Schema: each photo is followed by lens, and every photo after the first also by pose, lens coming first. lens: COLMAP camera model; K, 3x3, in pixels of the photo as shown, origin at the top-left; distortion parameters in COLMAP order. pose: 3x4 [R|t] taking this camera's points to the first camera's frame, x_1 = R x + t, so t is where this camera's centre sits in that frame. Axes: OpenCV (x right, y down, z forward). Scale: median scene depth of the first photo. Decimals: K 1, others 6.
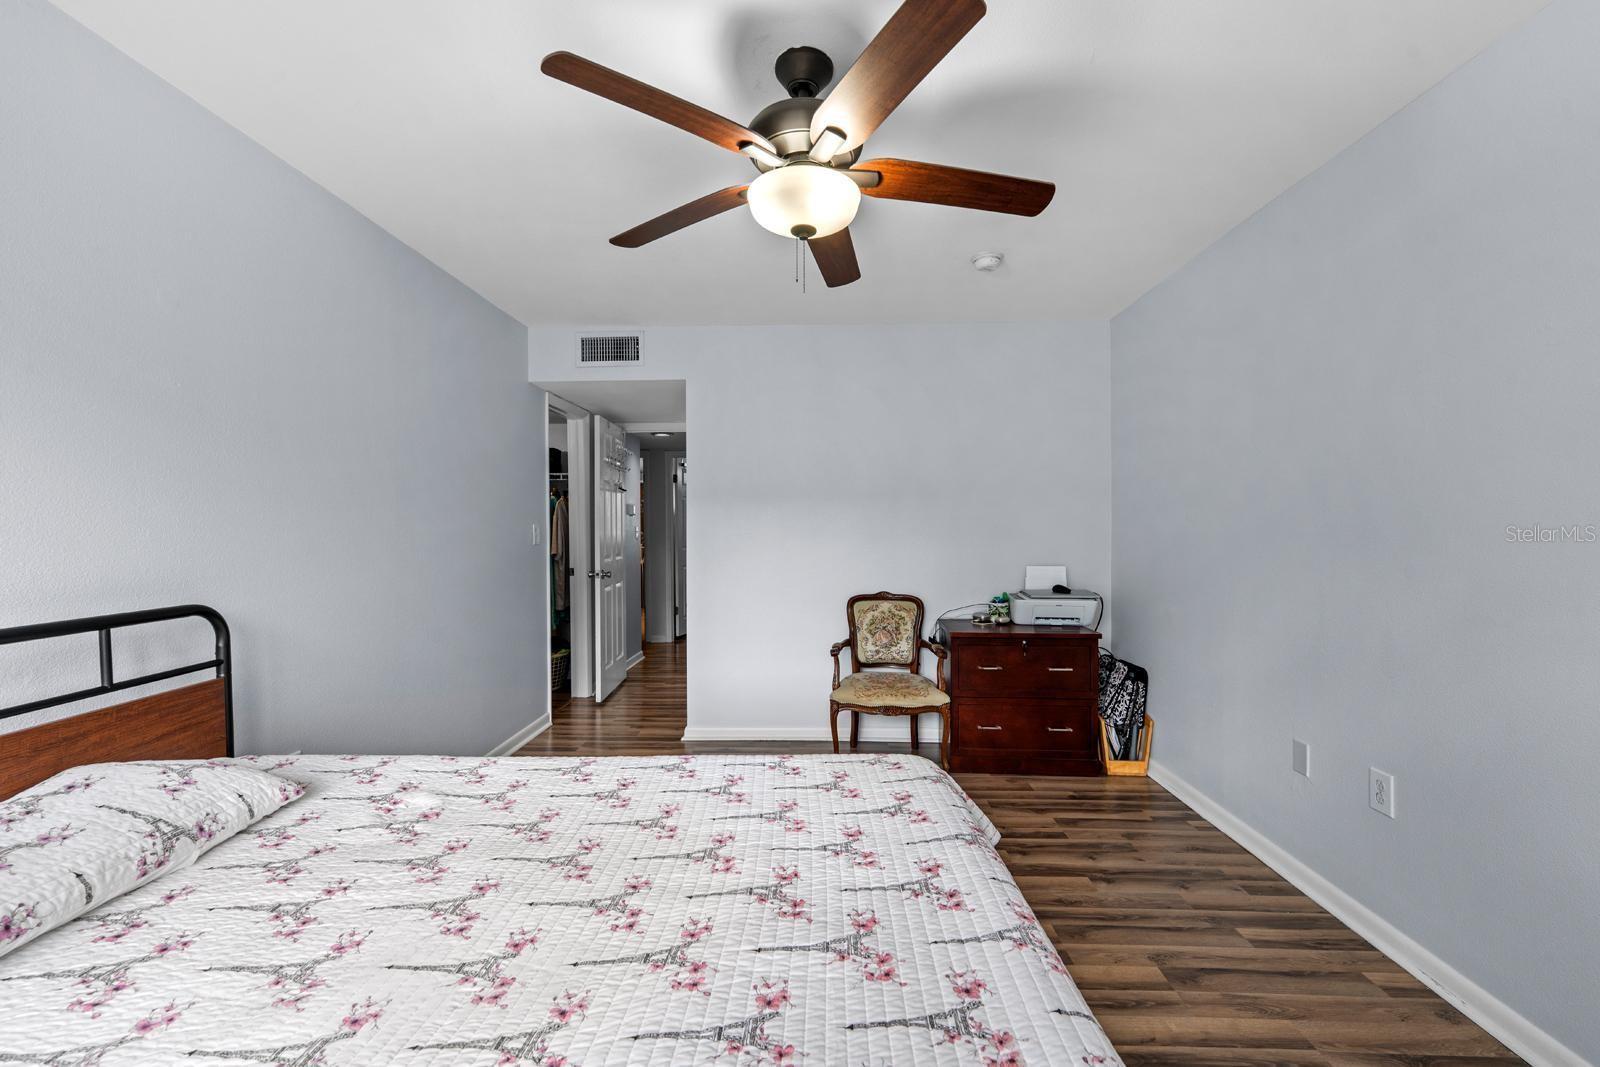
lens RADIAL K [[659.9, 0, 797.4], [0, 659.9, 530.6], [0, 0, 1]] dist [0.002246, -0.000127]
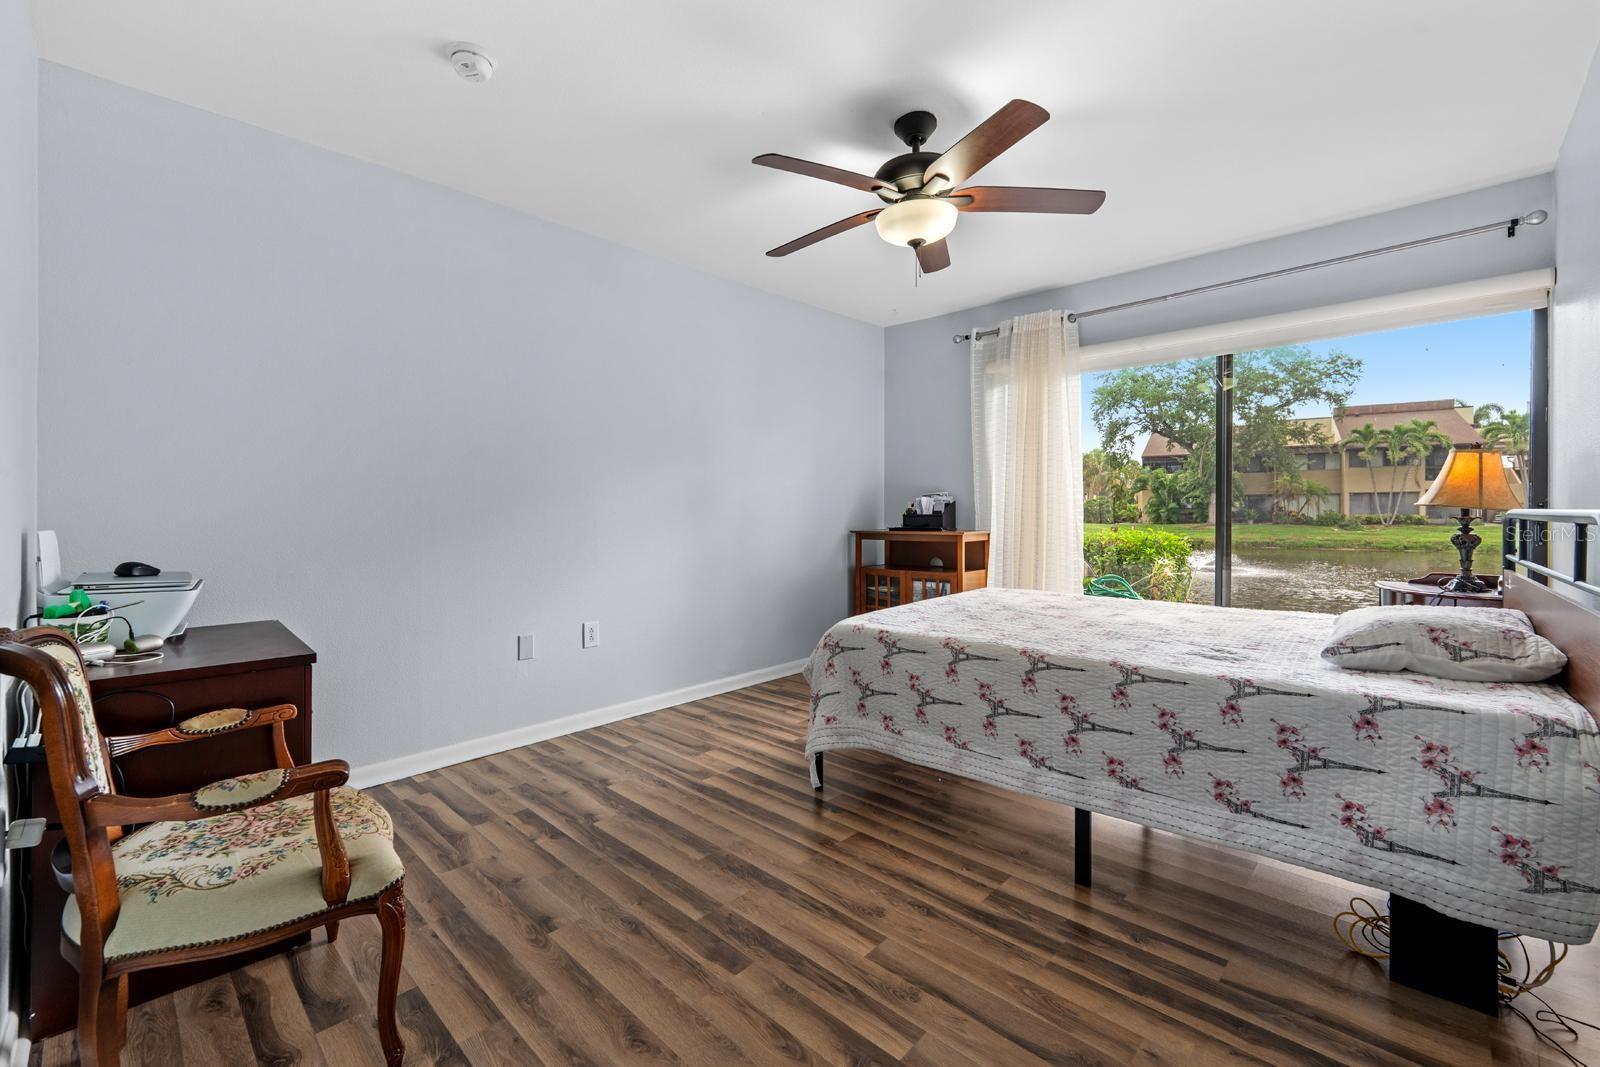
lens RADIAL K [[659.9, 0, 798.1], [0, 659.9, 524.9], [0, 0, 1]] dist [0.002246, -0.000127]
pose [[-0.748836, -0.003356, 0.662746, -0.513155], [0.016661, 0.999576, 0.023887, 0.075646], [-0.662545, 0.028930, -0.748463, 1.597873]]
